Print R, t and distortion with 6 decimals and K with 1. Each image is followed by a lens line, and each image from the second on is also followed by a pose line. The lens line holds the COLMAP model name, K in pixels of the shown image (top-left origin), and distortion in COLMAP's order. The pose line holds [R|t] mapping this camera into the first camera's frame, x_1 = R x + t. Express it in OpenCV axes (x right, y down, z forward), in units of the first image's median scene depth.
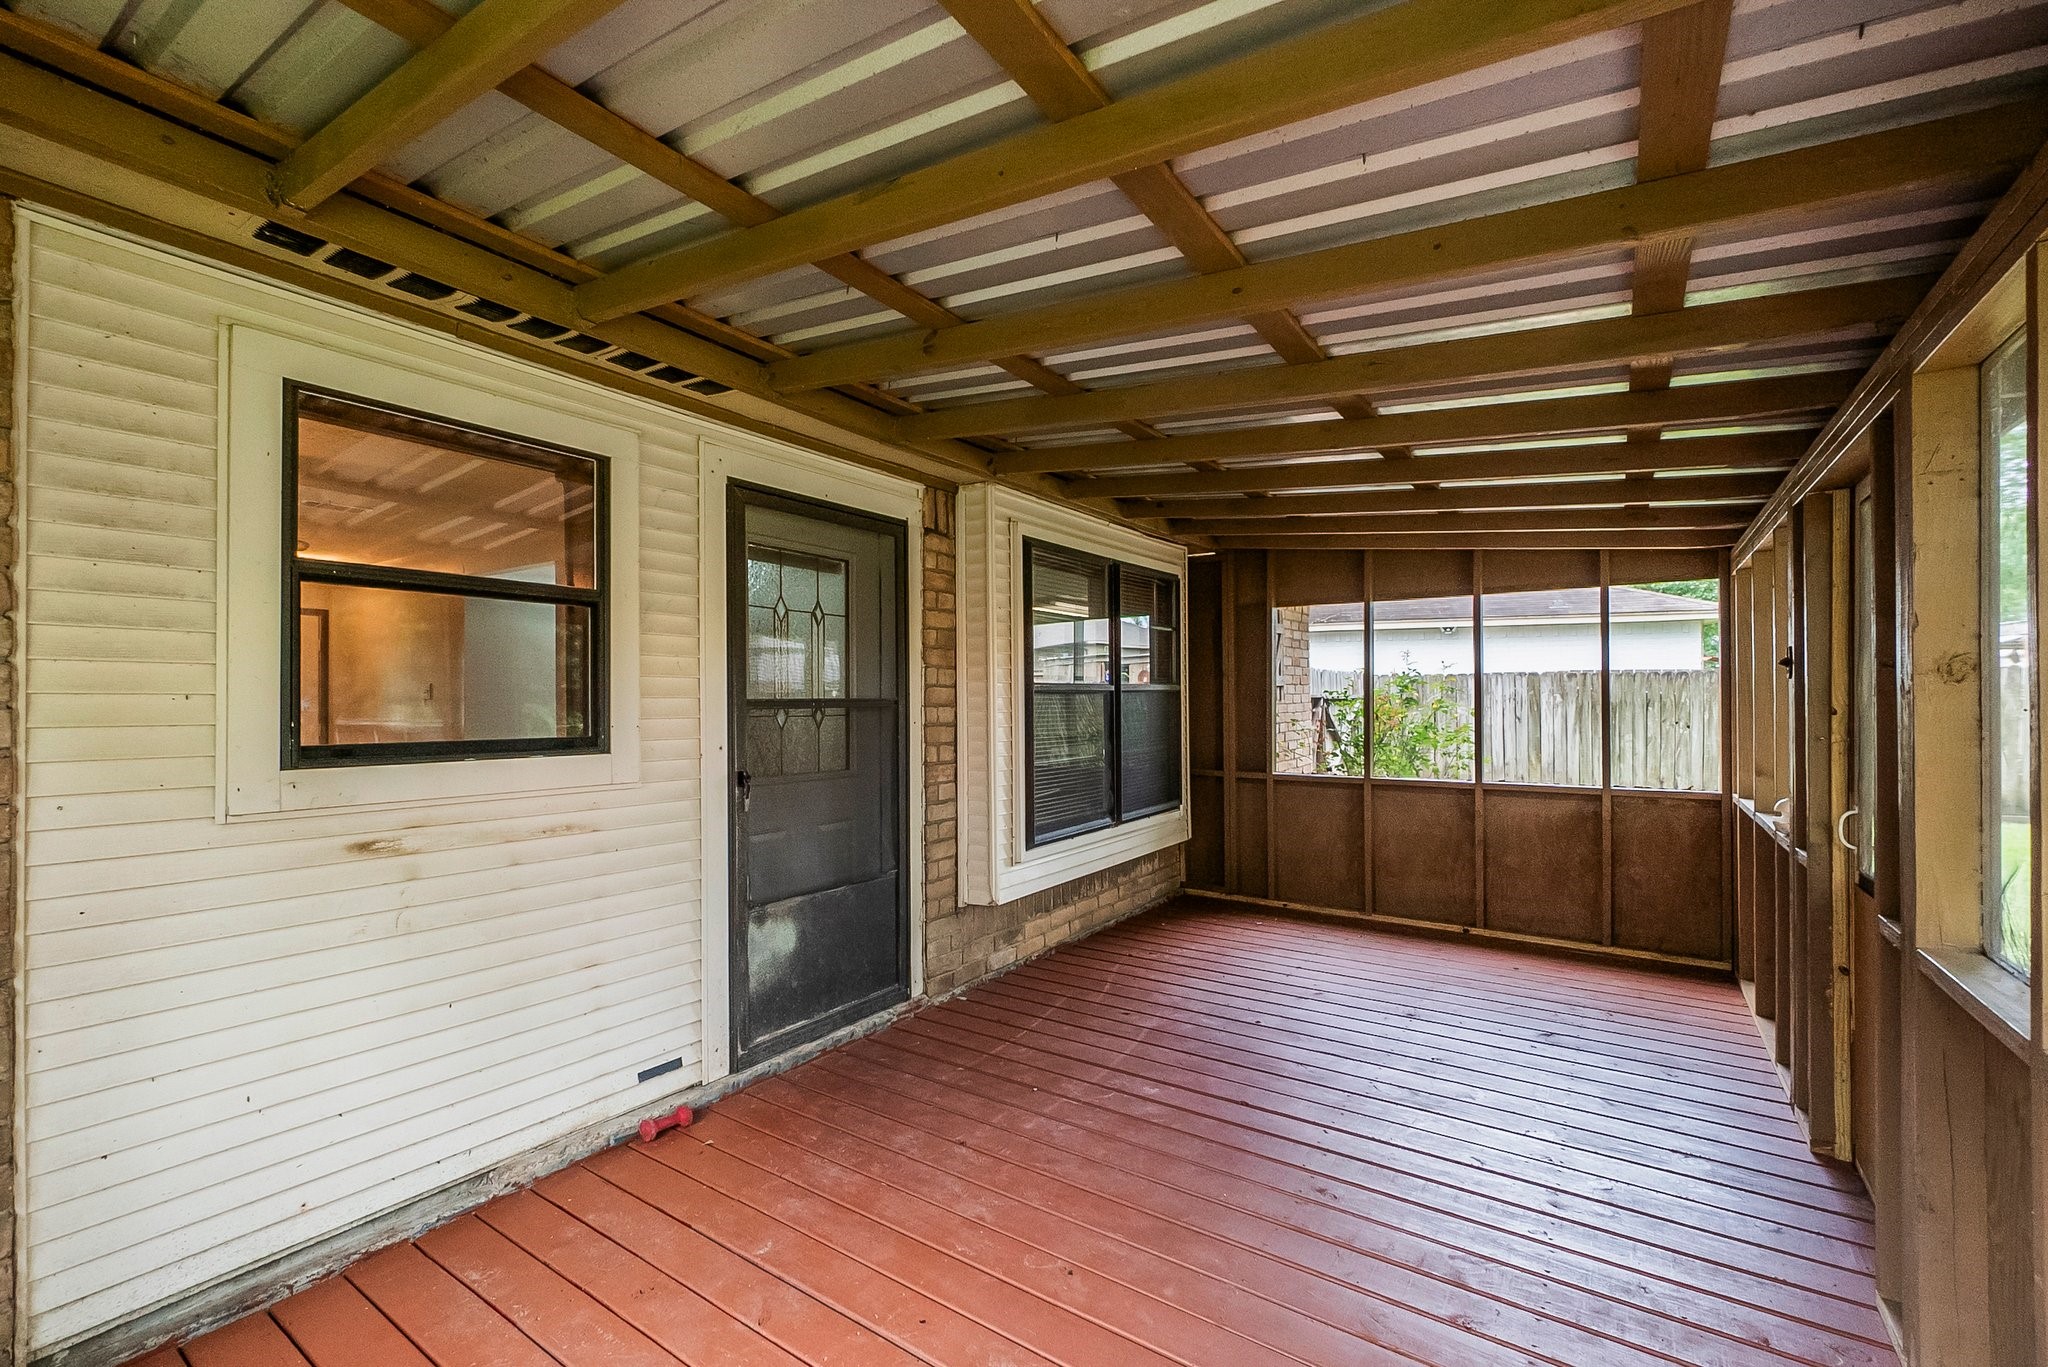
lens RADIAL K [[891.2, 0, 1012.3], [0, 891.2, 691.9], [0, 0, 1]] dist [-0.003109, -0.000414]
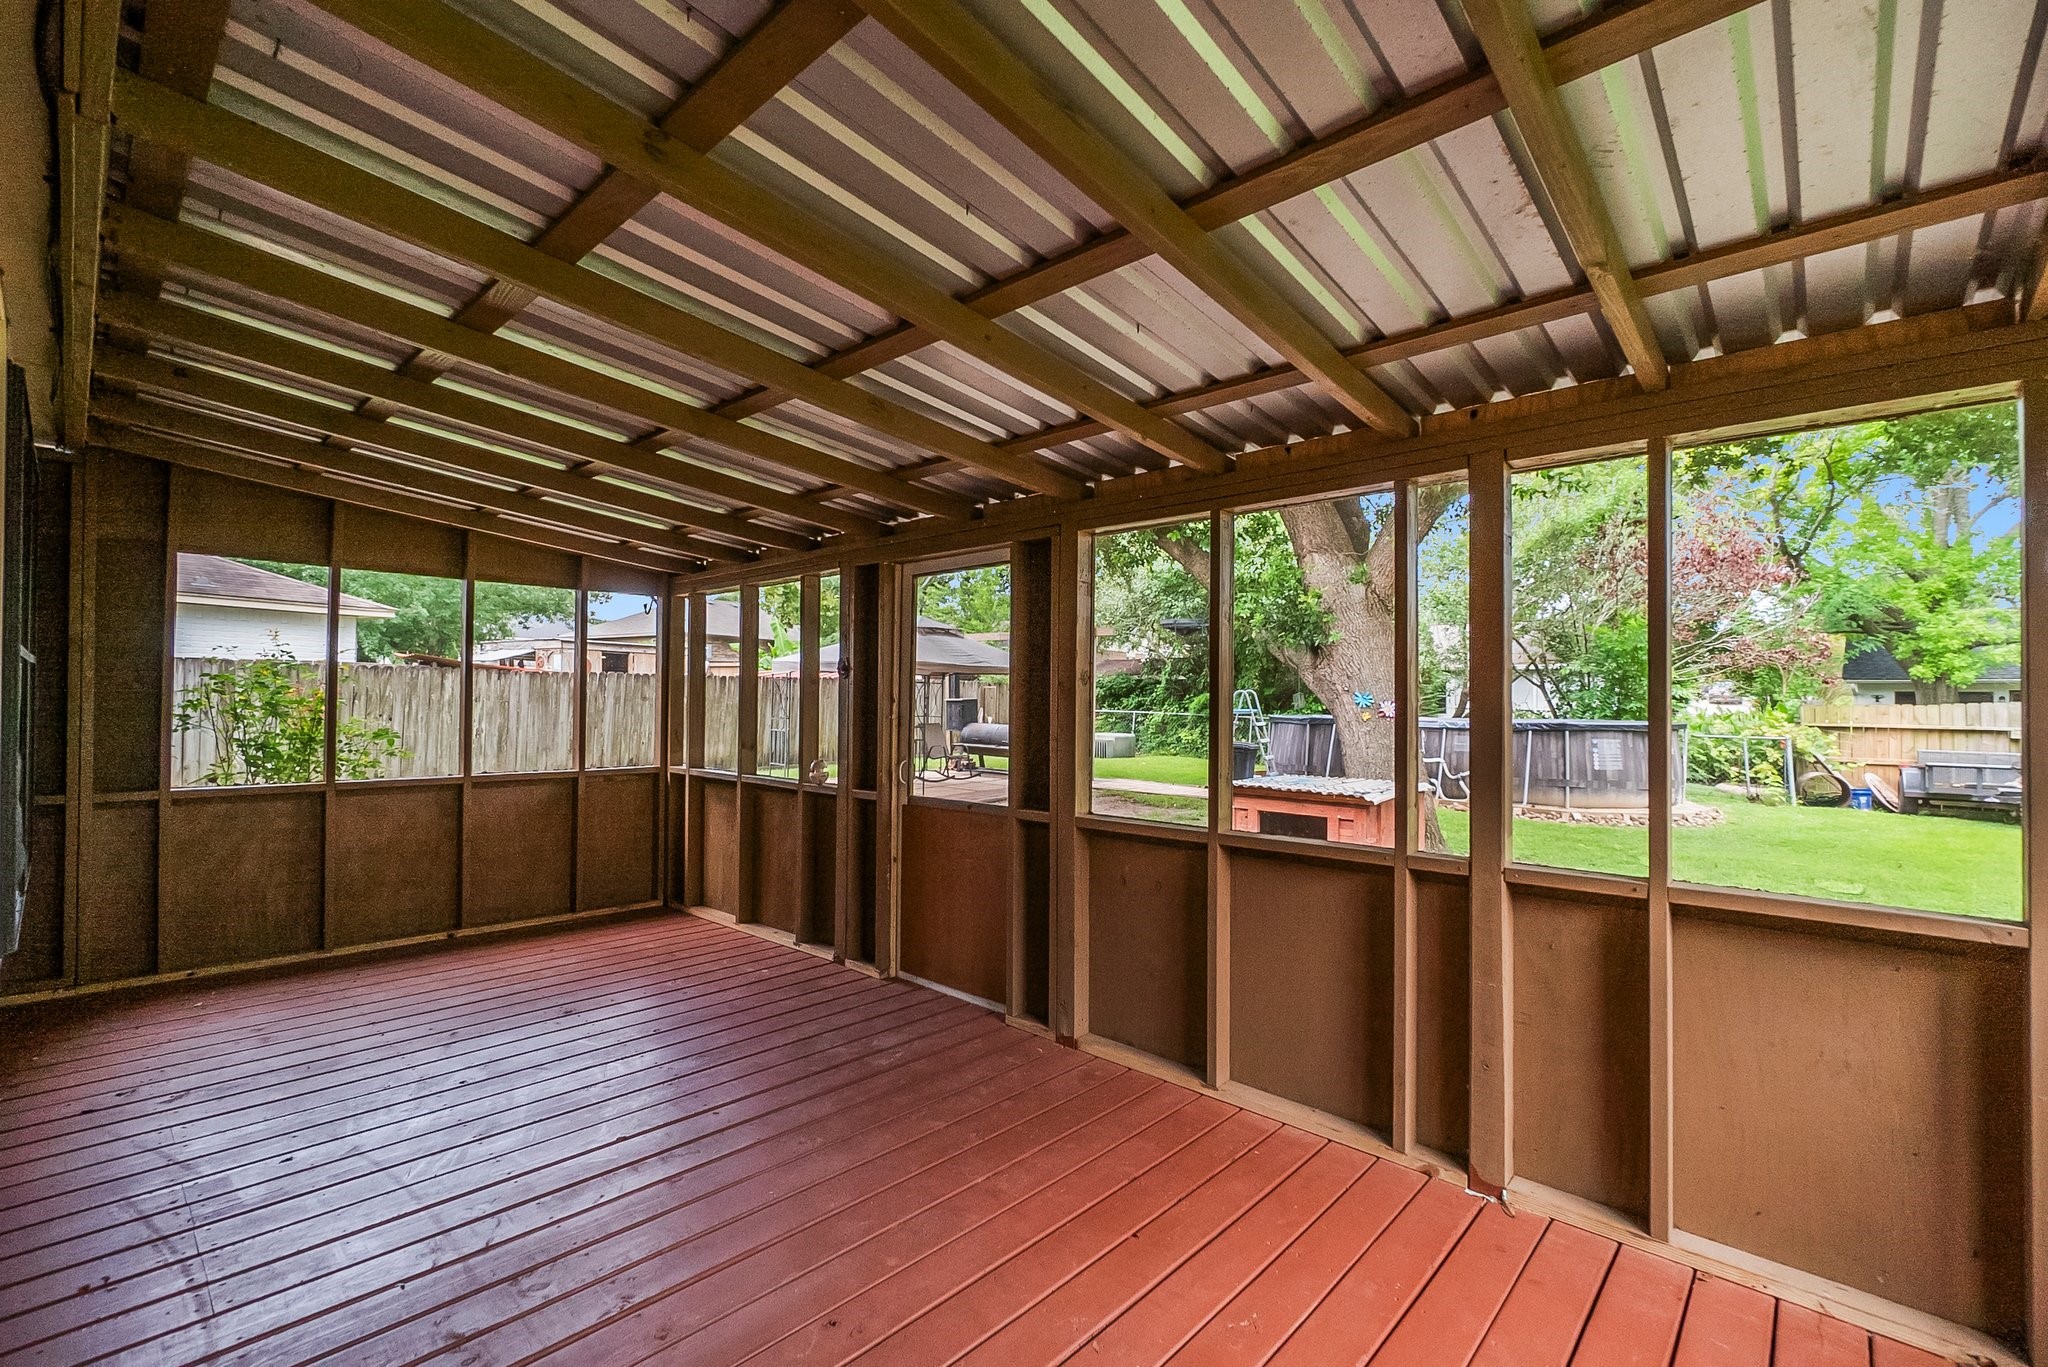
lens RADIAL K [[891.2, 0, 1010.3], [0, 891.2, 688.3], [0, 0, 1]] dist [-0.003109, -0.000414]
pose [[0.160318, 0.014164, 0.986964, -0.313017], [-0.019012, 0.999756, -0.011259, 0.007426], [-0.986882, -0.016959, 0.160548, 0.264528]]
